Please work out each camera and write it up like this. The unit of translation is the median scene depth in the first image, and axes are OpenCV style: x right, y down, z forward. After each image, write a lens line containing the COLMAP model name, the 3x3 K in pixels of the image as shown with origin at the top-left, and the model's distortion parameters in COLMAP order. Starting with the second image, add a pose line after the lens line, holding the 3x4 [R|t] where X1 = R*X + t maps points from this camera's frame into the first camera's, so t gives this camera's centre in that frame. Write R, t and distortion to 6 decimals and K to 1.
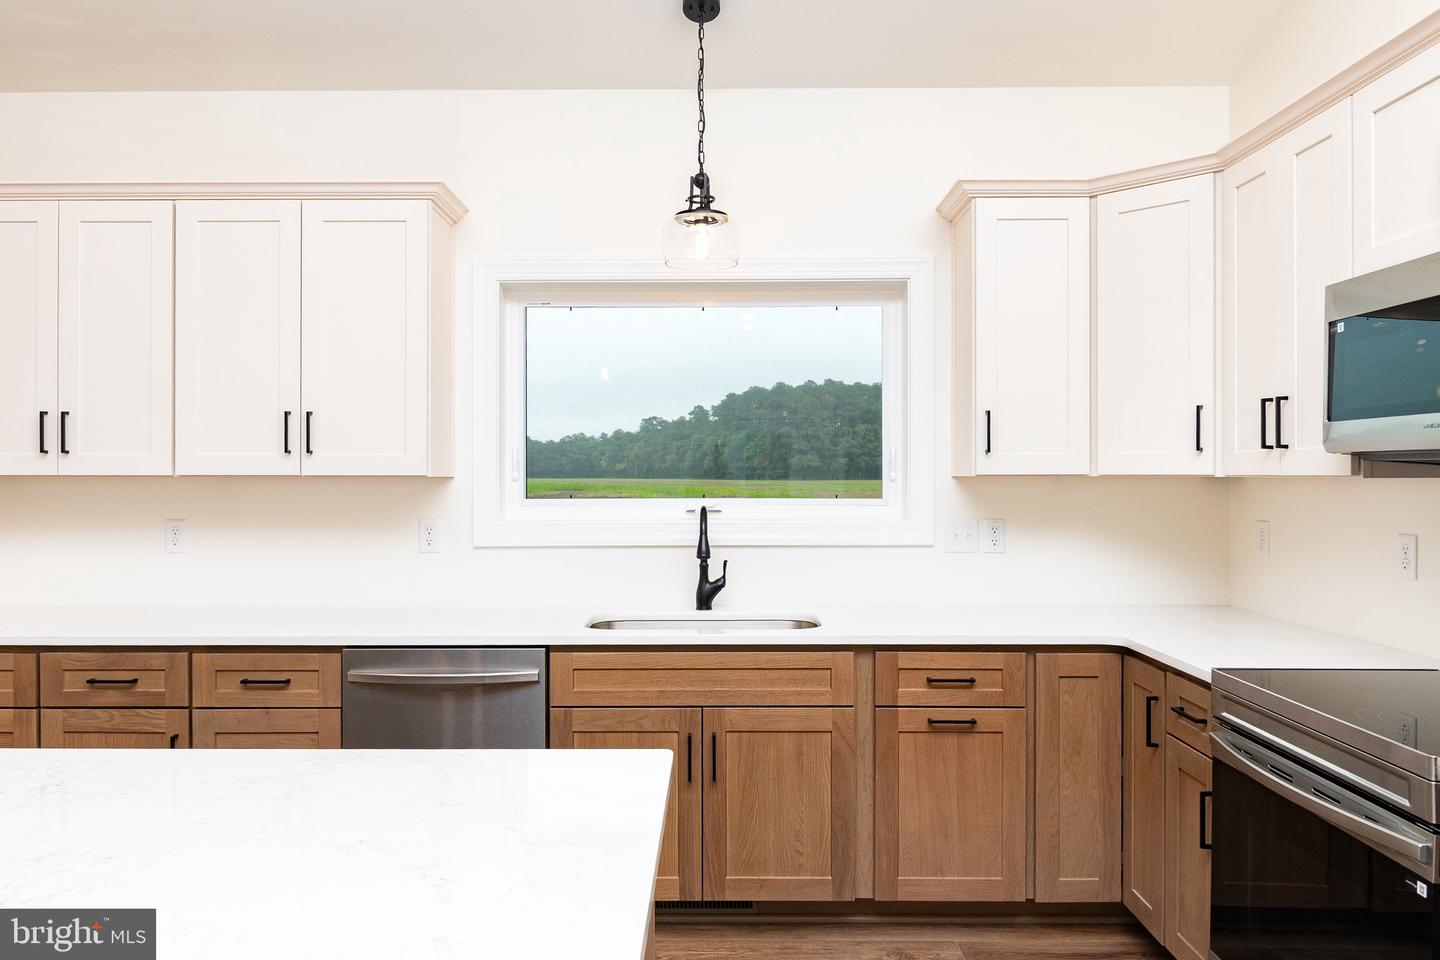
lens RADIAL K [[997.1, 0, 697.4], [0, 997.1, 480.6], [0, 0, 1]] dist [-0.012424, -0.007328]
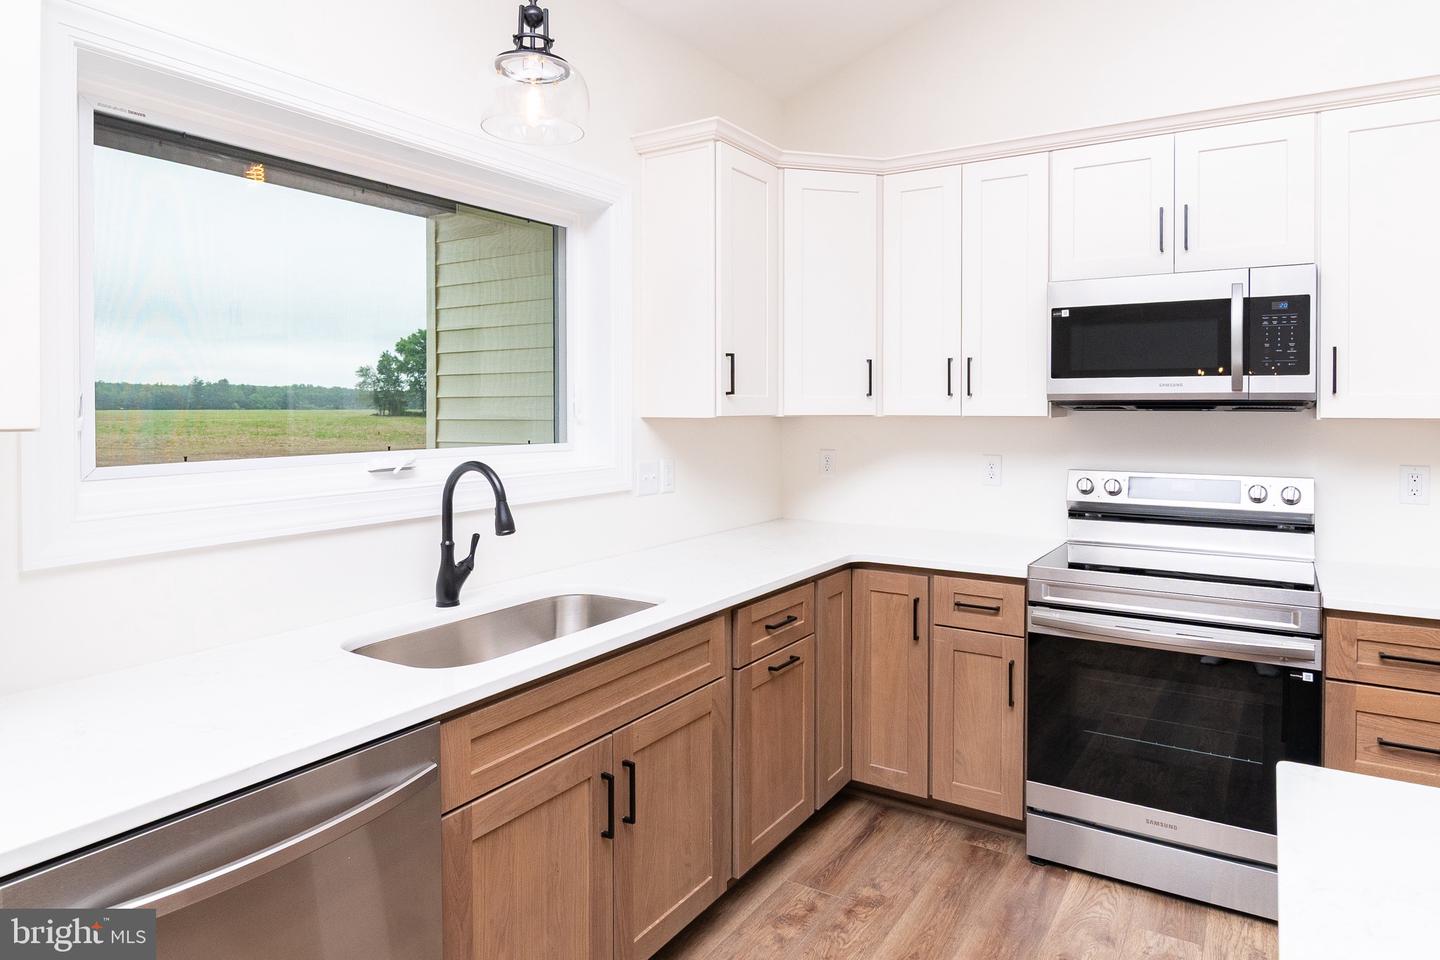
lens RADIAL K [[852.4, 0, 733.7], [0, 852.4, 419.5], [0, 0, 1]] dist [-0.012727, 0.000697]
pose [[0.498952, -0.011799, 0.866549, -0.484020], [0.003428, 0.999926, 0.011641, -0.012799], [-0.866623, -0.002837, 0.498955, 0.588896]]
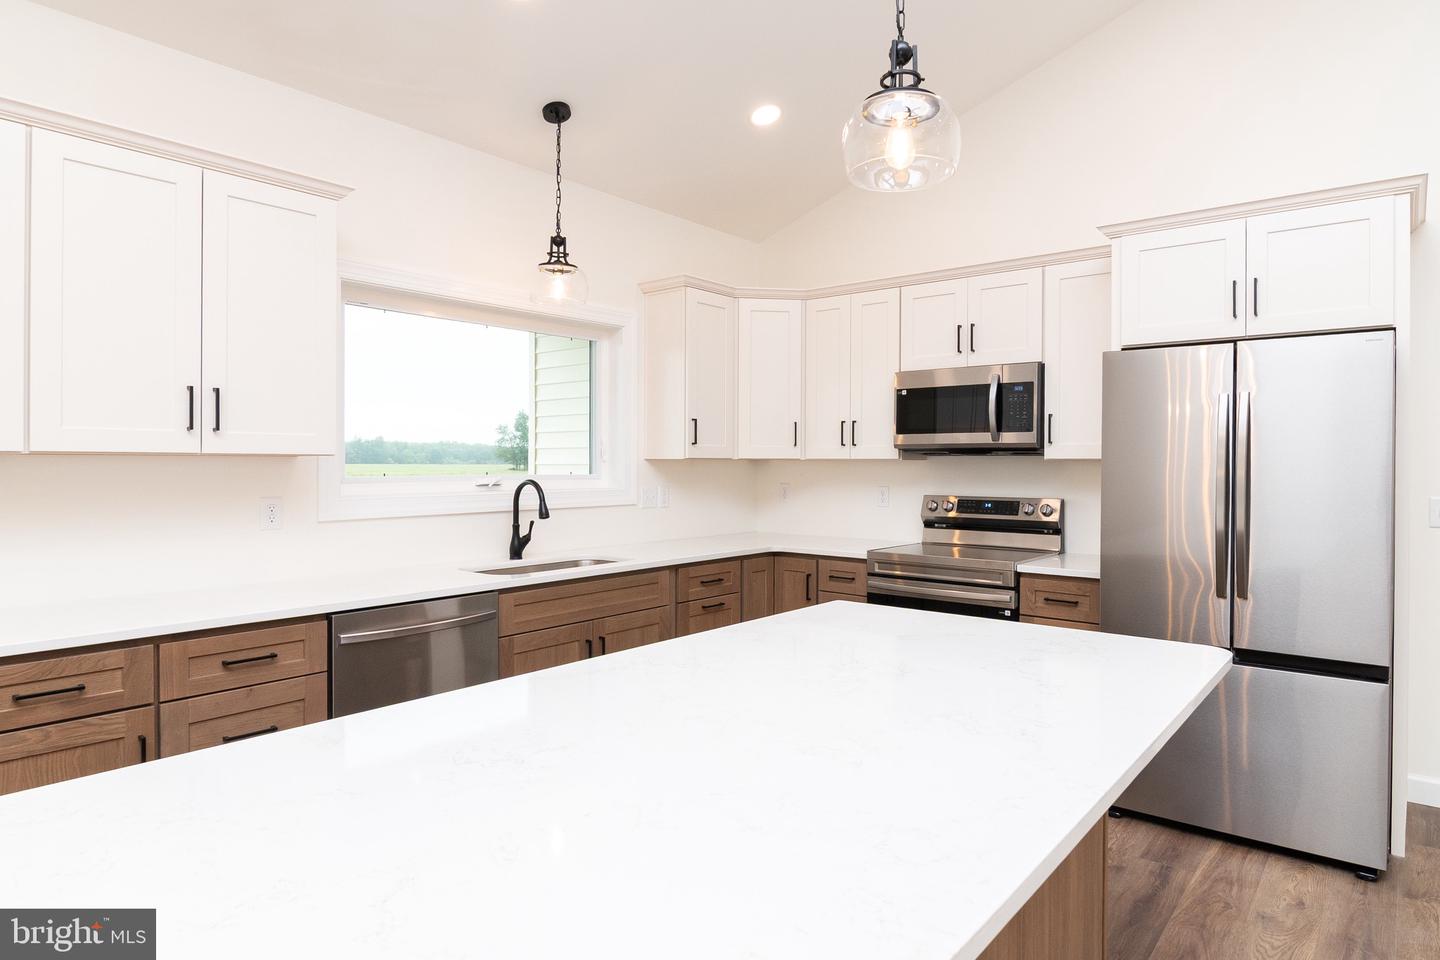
lens RADIAL K [[852.4, 0, 754.0], [0, 852.4, 471.7], [0, 0, 1]] dist [-0.012727, 0.000697]
pose [[0.602822, -0.005386, 0.797858, -0.803697], [0.000862, 0.999981, 0.006099, 0.008552], [-0.797876, -0.002989, 0.602815, 0.080495]]
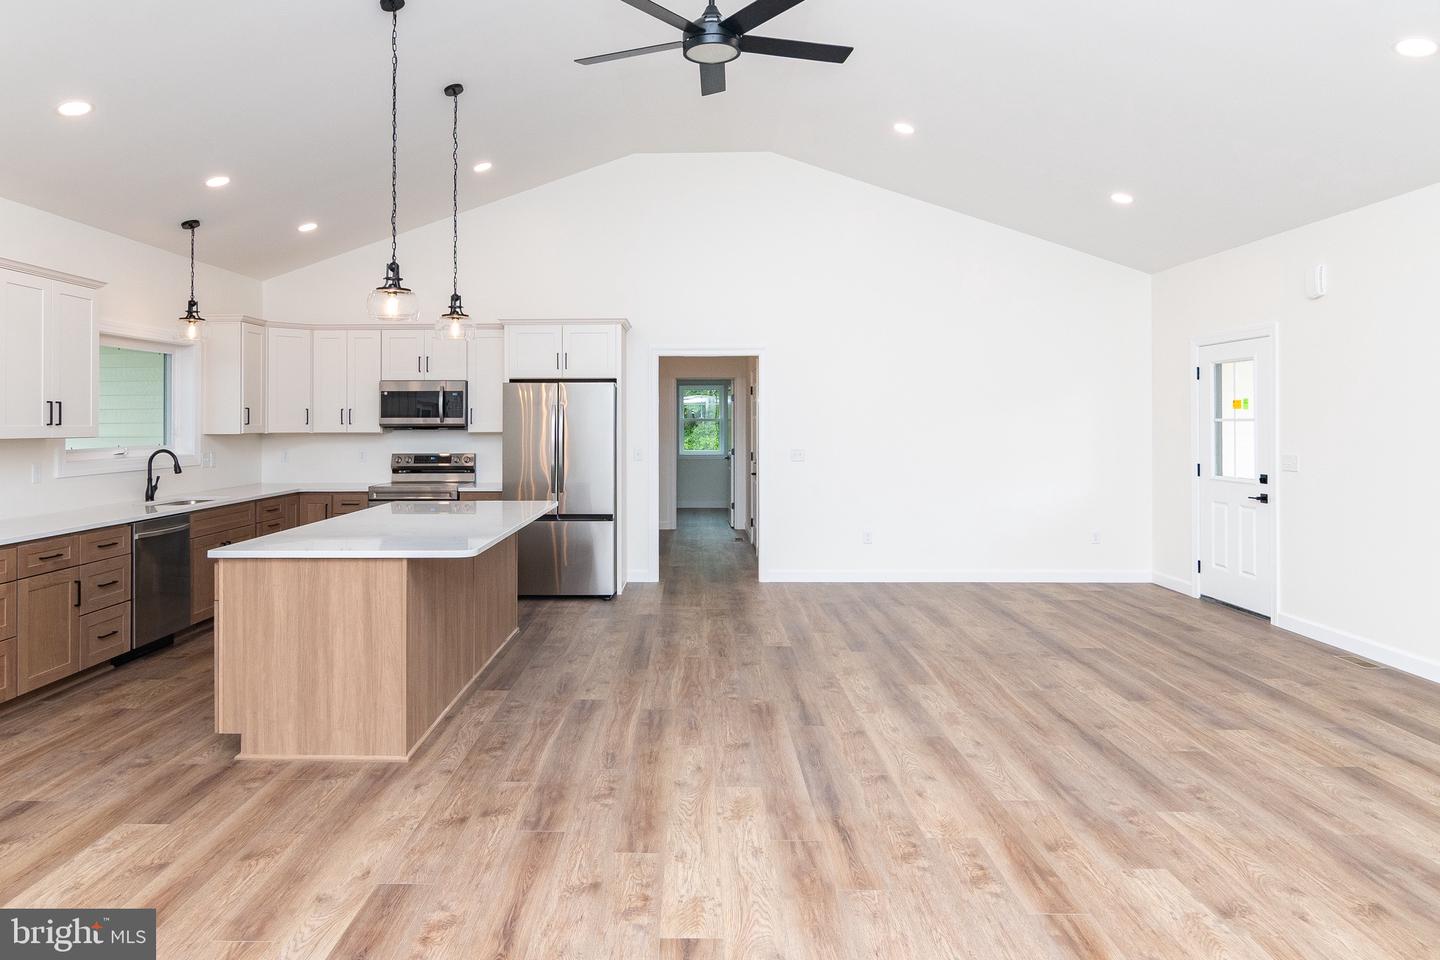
lens RADIAL K [[983.3, 0, 743.1], [0, 983.3, 413.1], [0, 0, 1]] dist [-0.000846, -0.004899]
pose [[-0.054649, 0.008712, 0.998468, -2.365838], [0.008057, 0.999933, -0.008284, -0.026759], [-0.998473, 0.007592, -0.054716, -0.124306]]
